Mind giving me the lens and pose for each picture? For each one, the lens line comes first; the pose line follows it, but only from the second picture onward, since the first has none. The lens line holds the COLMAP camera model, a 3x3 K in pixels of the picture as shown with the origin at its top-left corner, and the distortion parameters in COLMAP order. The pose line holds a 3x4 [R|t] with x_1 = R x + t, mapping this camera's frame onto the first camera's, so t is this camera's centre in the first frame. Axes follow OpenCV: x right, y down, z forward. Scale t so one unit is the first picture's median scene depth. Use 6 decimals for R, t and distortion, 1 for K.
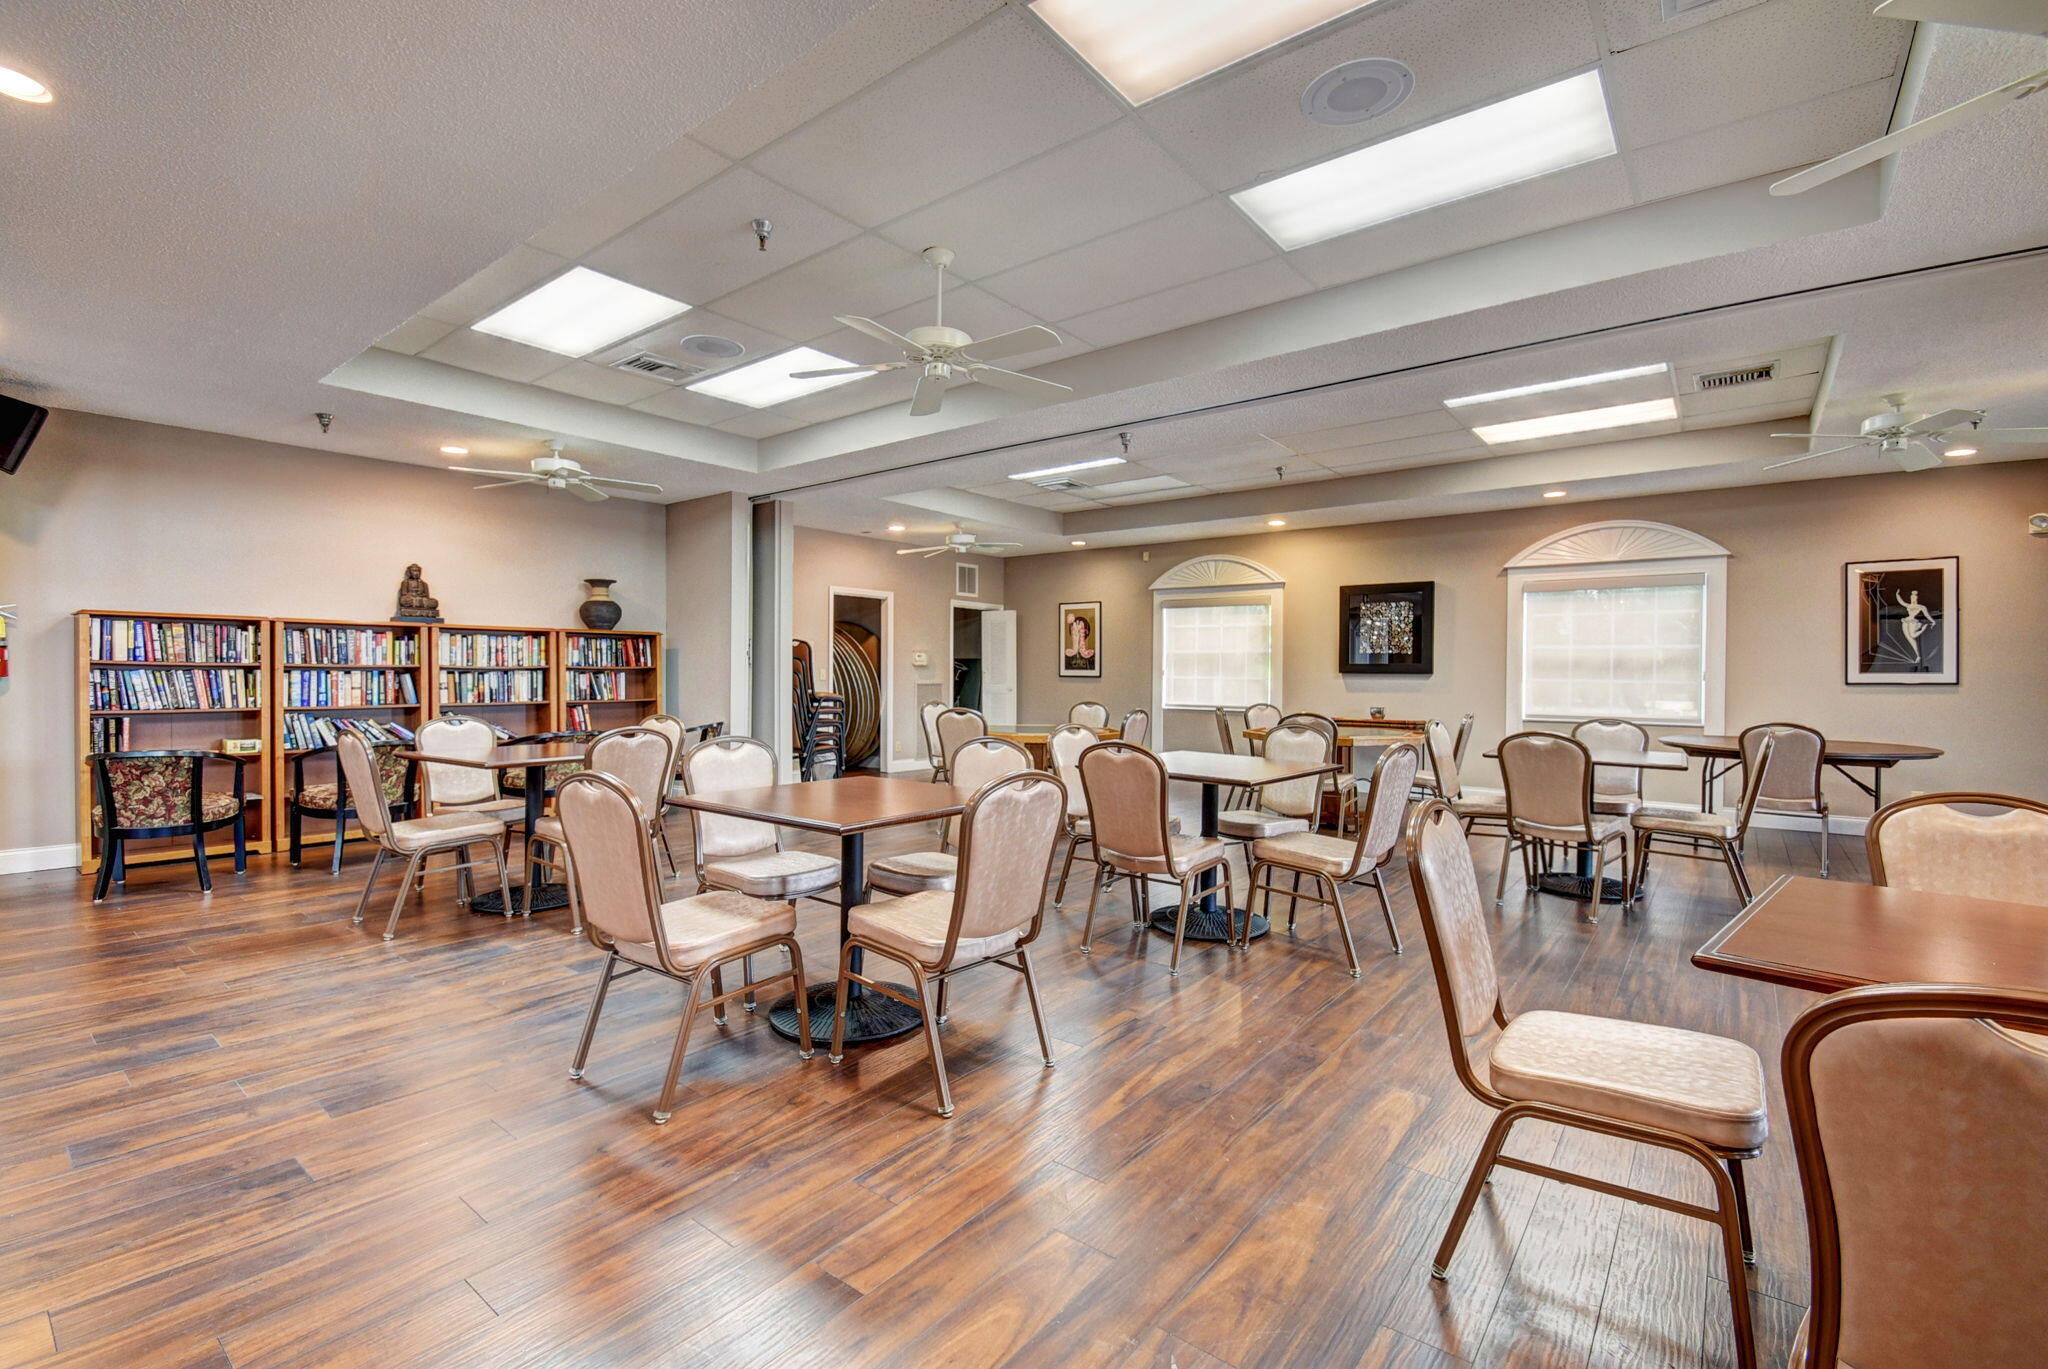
lens RADIAL K [[913.1, 0, 1024.0], [0, 913.1, 684.5], [0, 0, 1]] dist [0.012373, -0.019586]
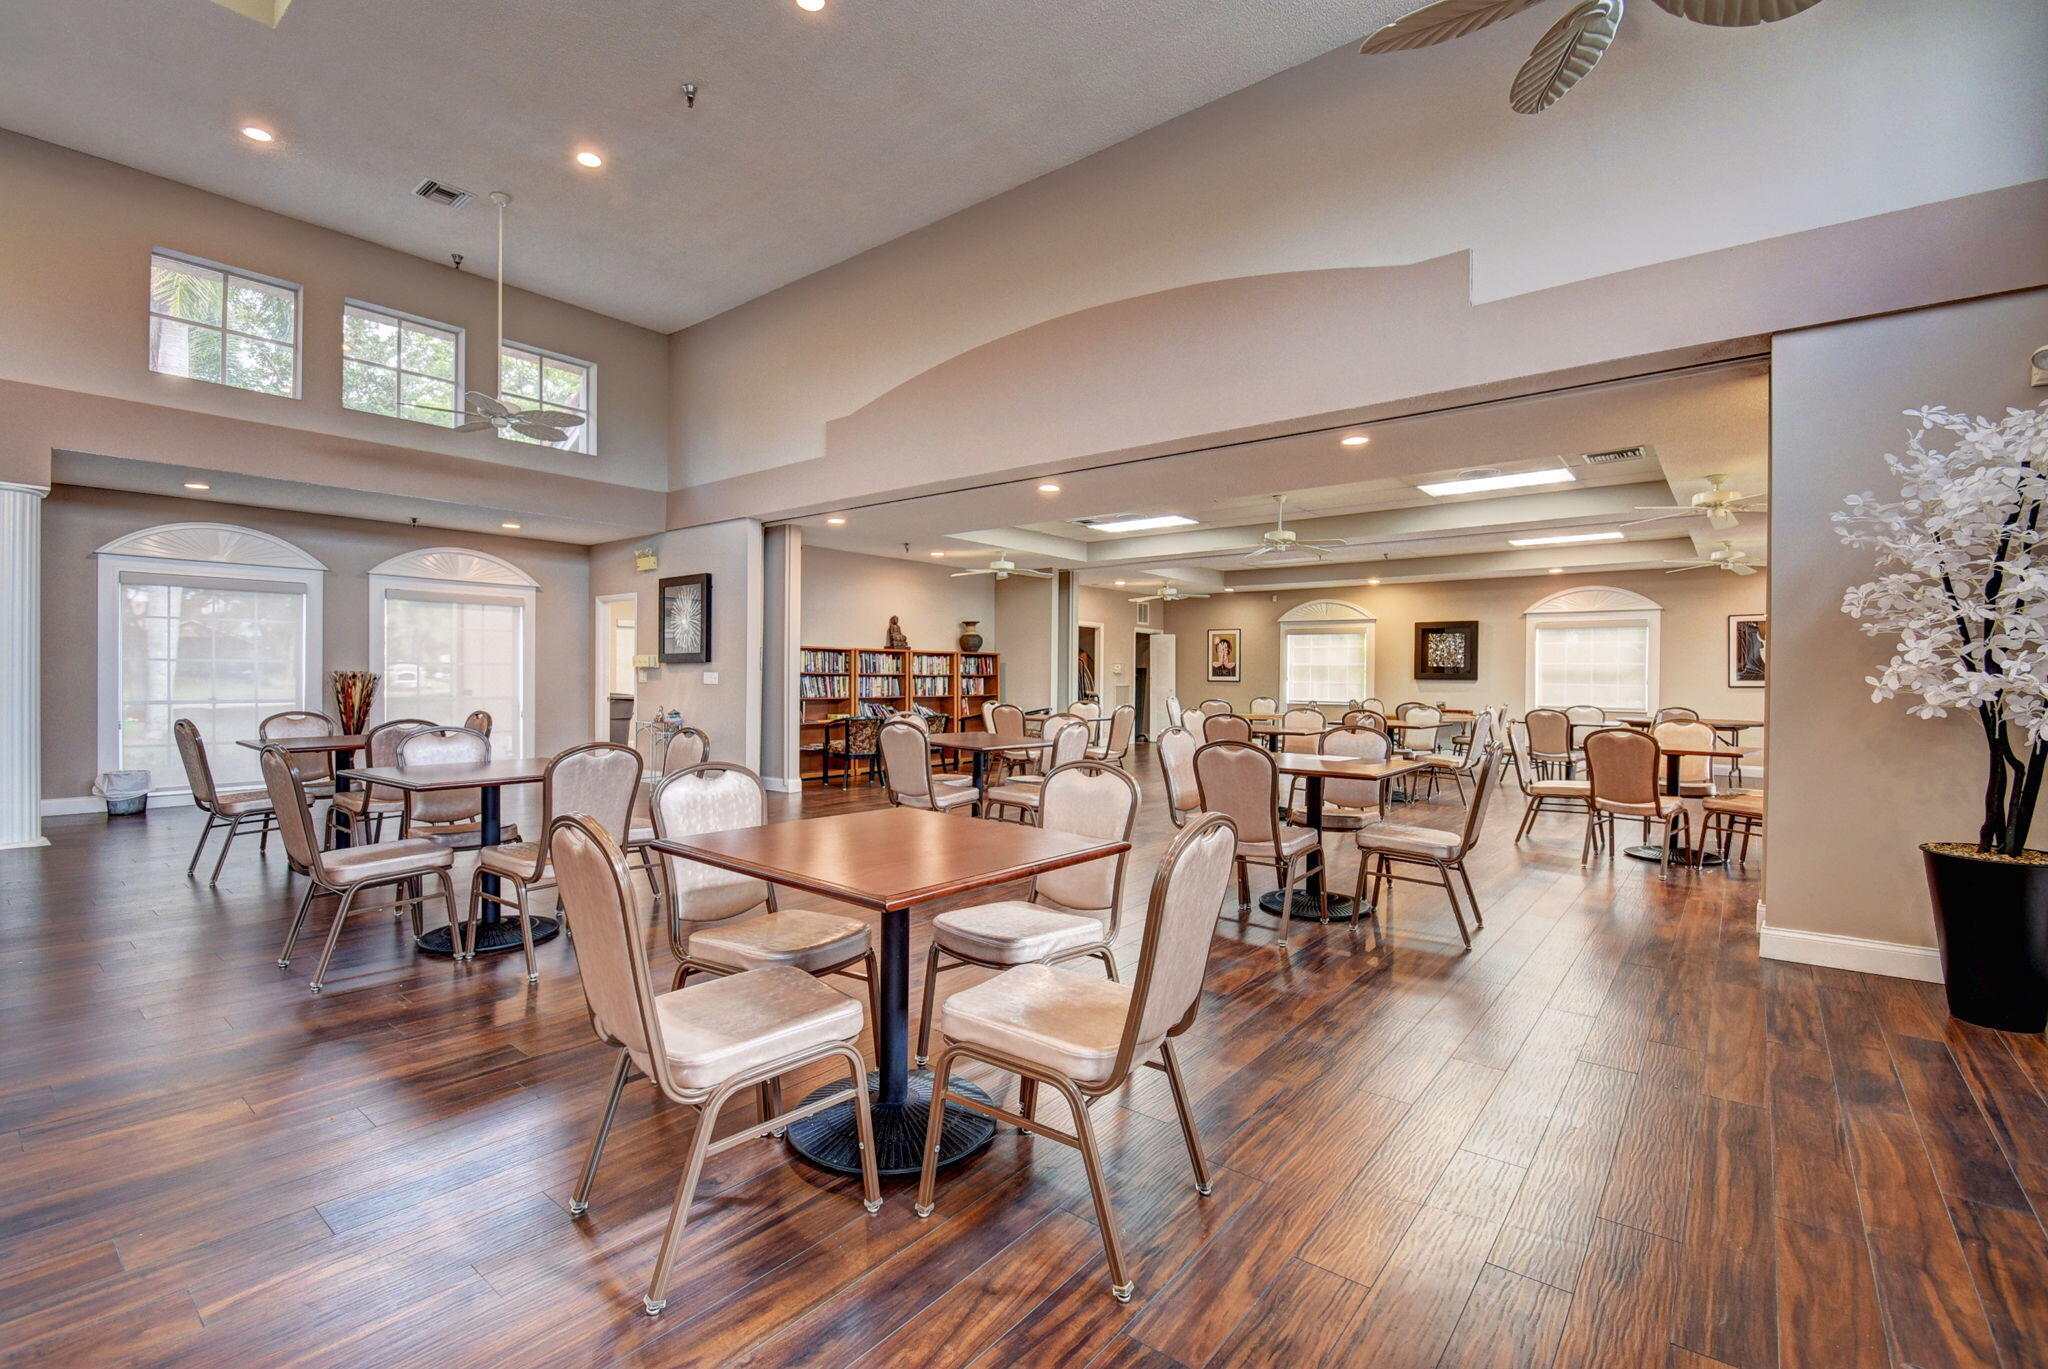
lens RADIAL K [[913.1, 0, 1024.0], [0, 913.1, 684.5], [0, 0, 1]] dist [0.012373, -0.019586]
pose [[0.999965, 0.003161, -0.007800, -0.352792], [-0.003187, 0.999989, -0.003419, 0.003782], [0.007789, 0.003444, 0.999964, -0.634788]]
